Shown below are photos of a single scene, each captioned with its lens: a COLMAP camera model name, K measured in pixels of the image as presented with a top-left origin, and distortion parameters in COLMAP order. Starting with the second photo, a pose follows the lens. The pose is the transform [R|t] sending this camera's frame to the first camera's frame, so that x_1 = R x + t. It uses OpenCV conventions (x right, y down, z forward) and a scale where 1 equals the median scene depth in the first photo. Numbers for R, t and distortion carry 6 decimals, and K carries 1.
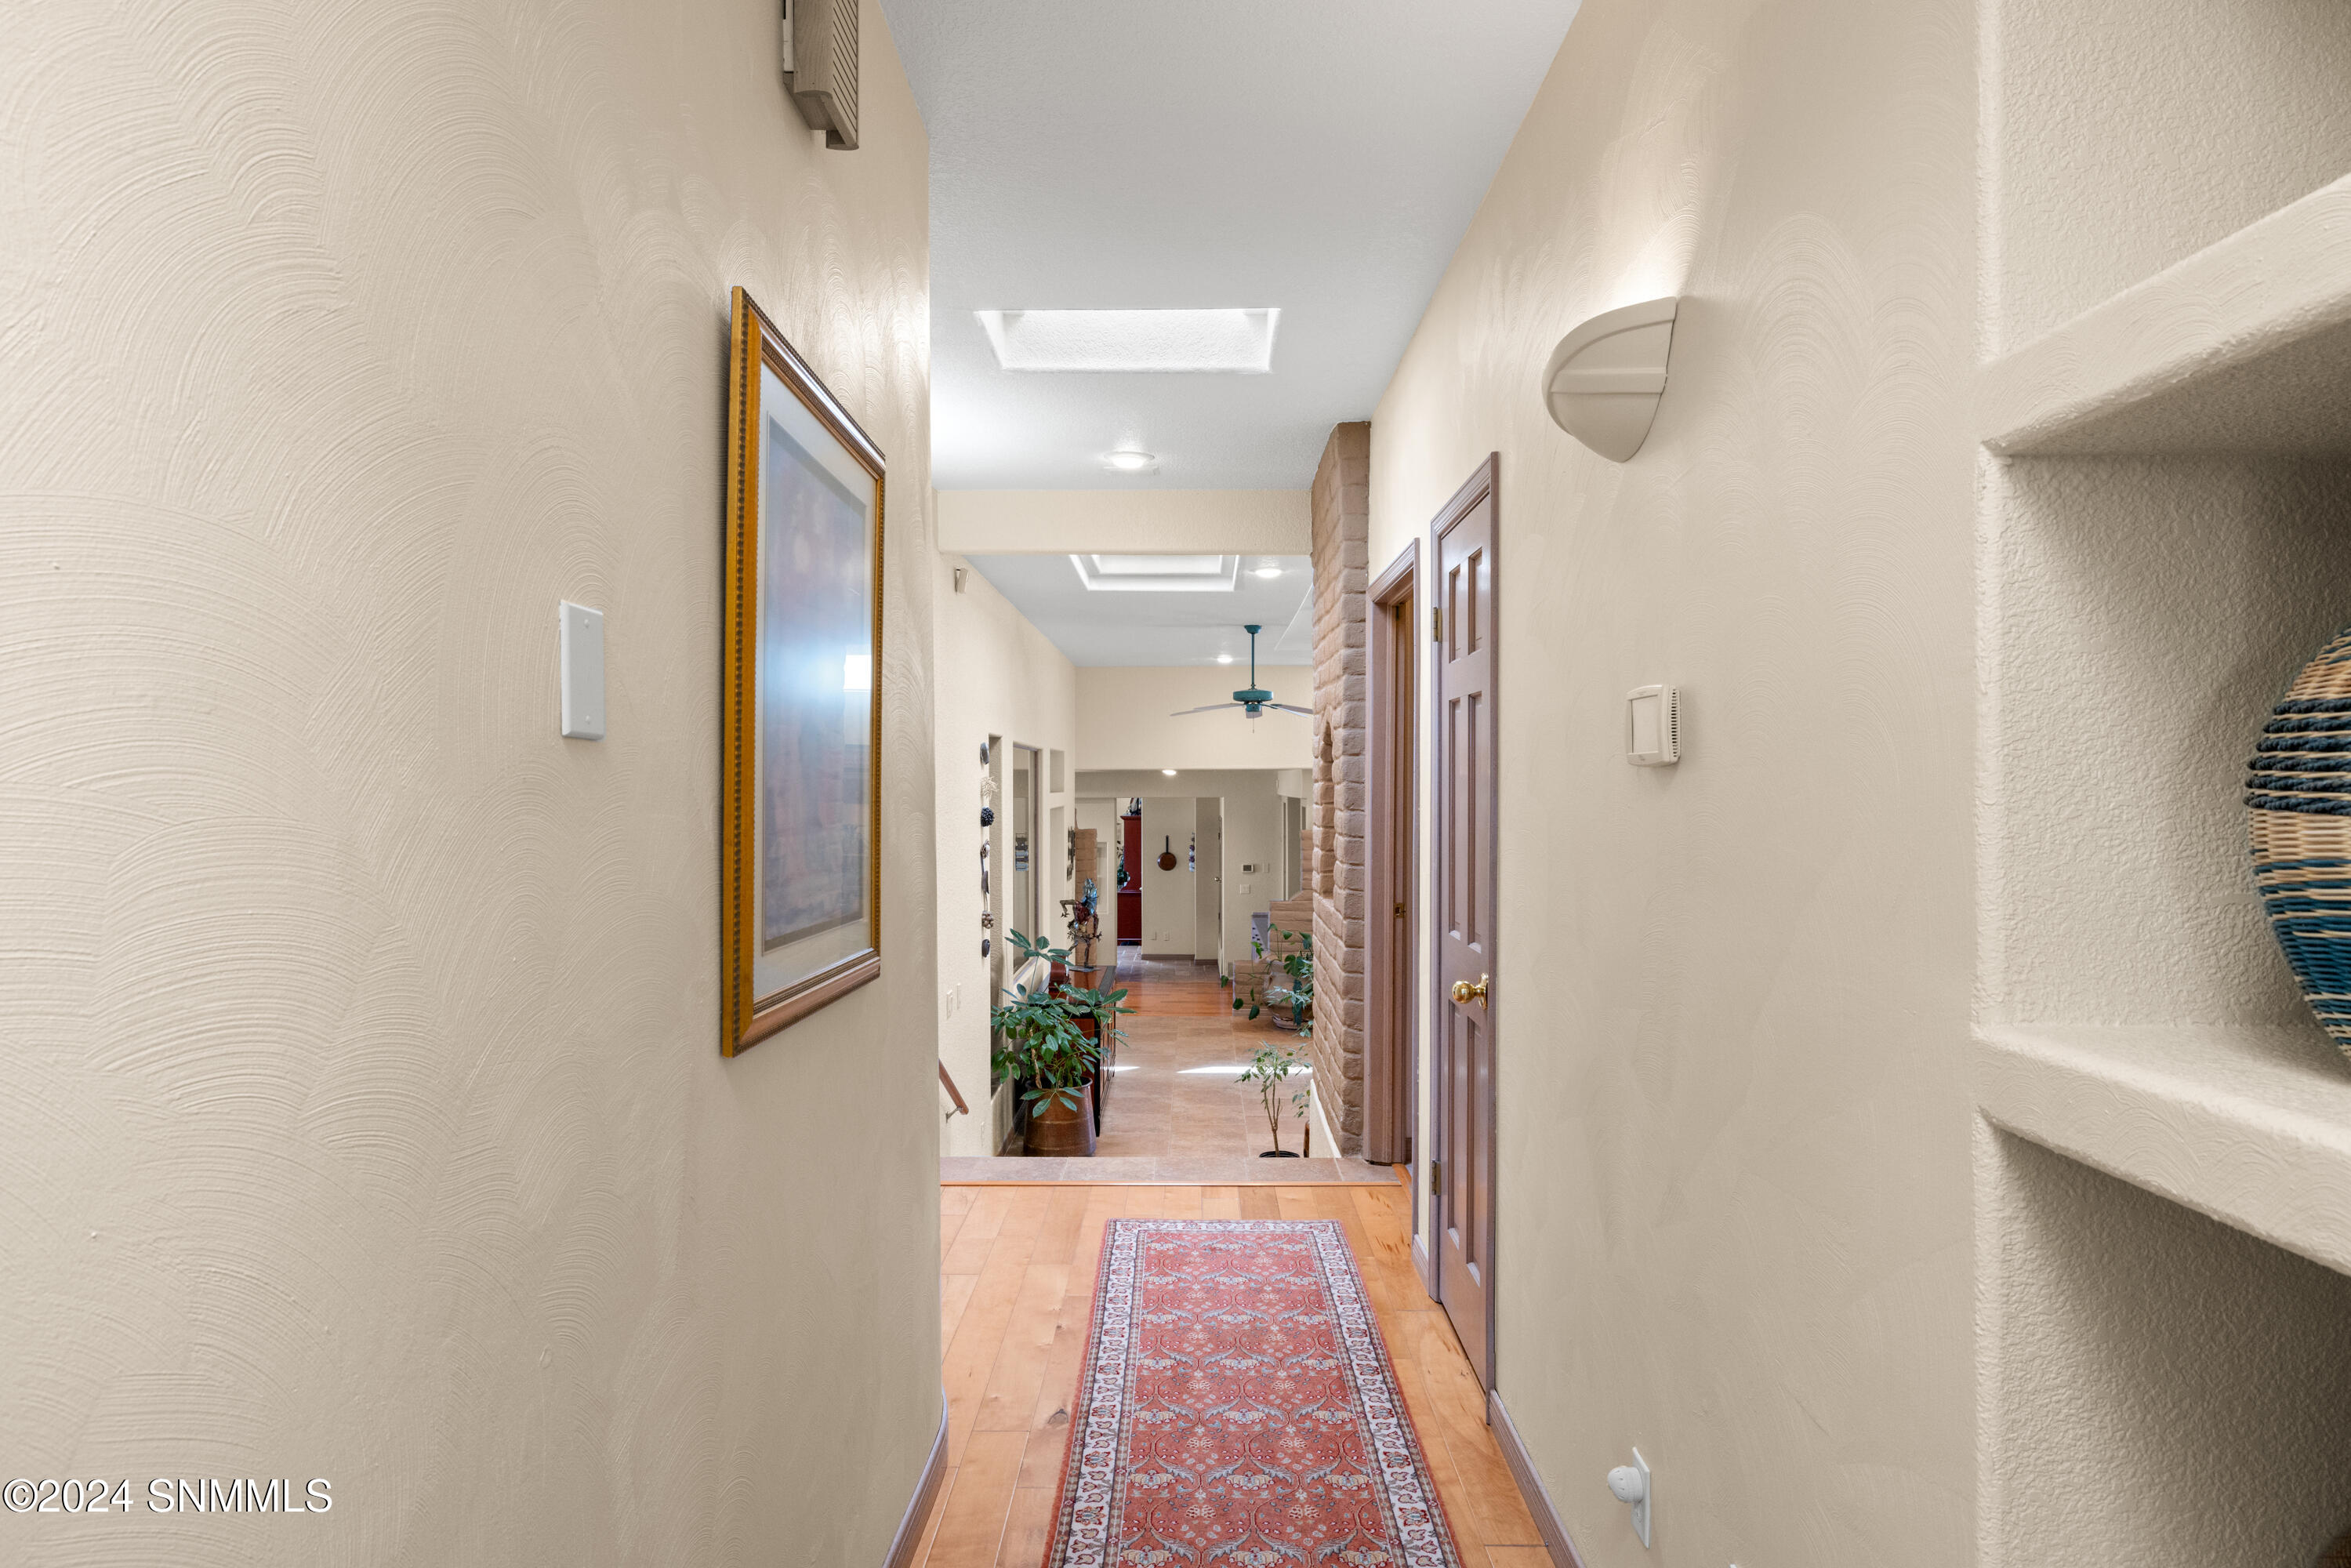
lens RADIAL K [[1331.4, 0, 1176.0], [0, 1331.4, 790.3], [0, 0, 1]] dist [-0.000632, -0.000856]
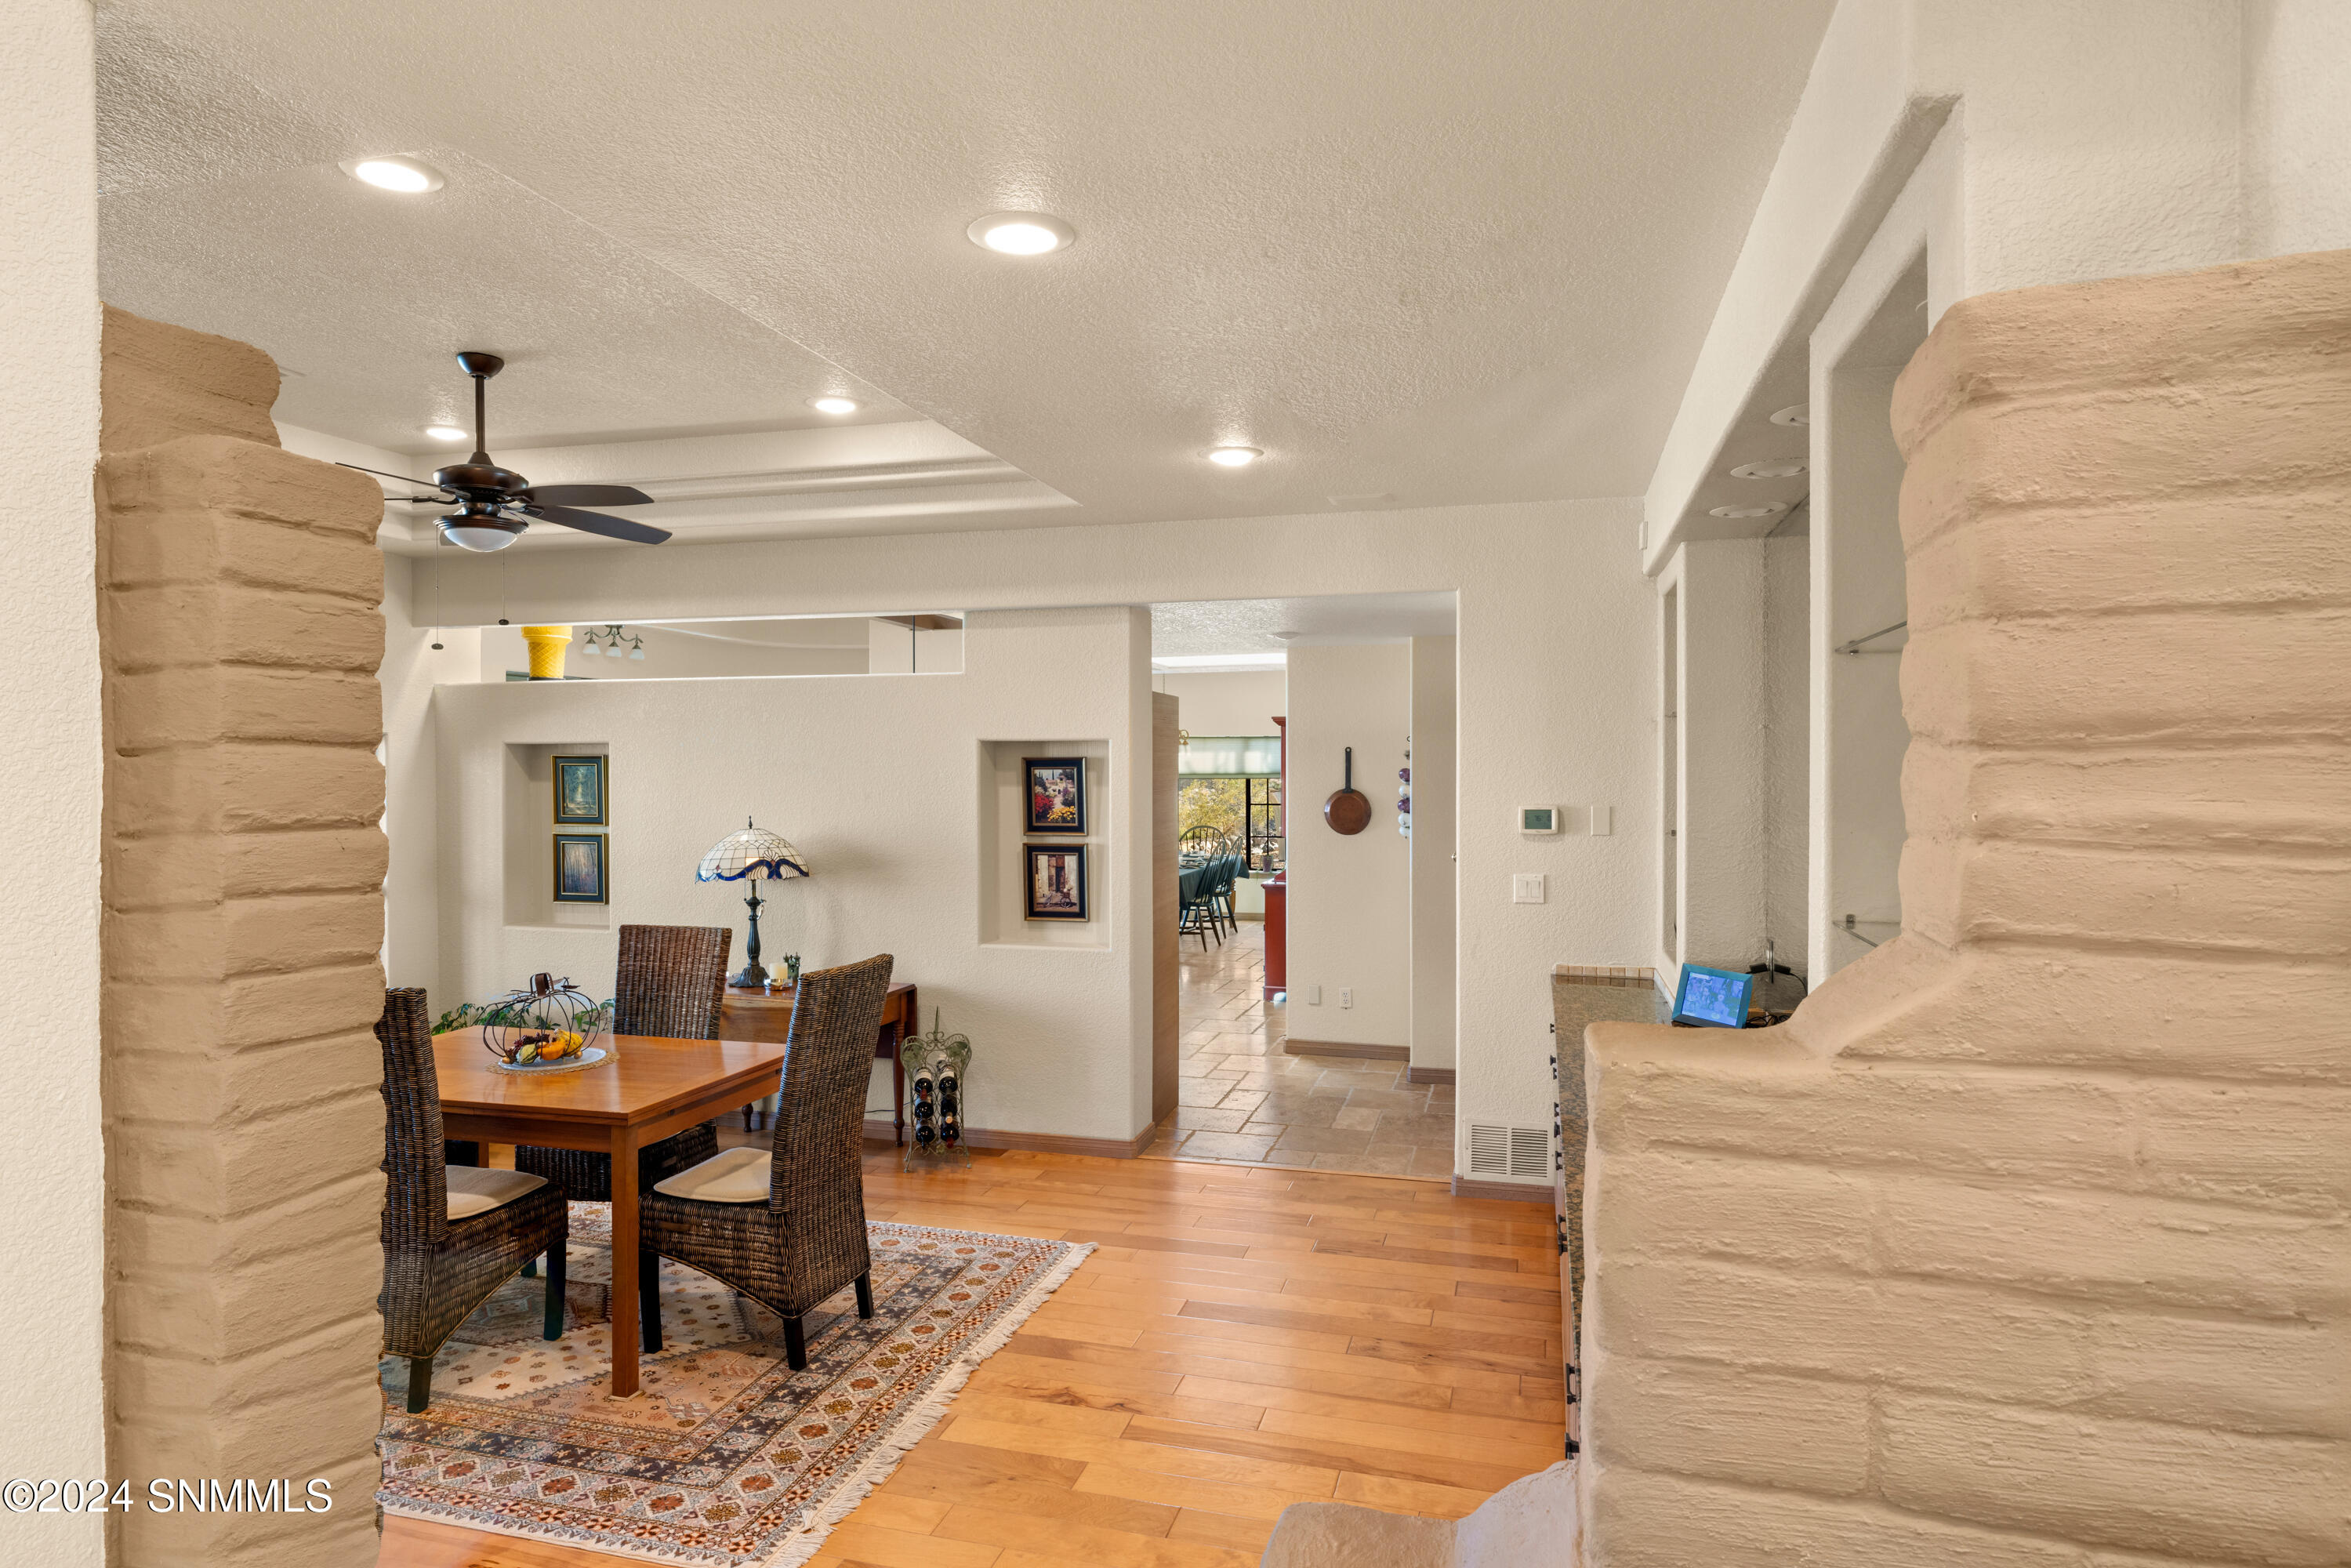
lens RADIAL K [[1331.4, 0, 1179.9], [0, 1331.4, 780.5], [0, 0, 1]] dist [-0.000632, -0.000856]
pose [[0.969212, 0.003745, -0.246201, 0.043525], [-0.002564, 0.999984, 0.005118, 0.042492], [0.246216, -0.004329, 0.969205, 0.606278]]
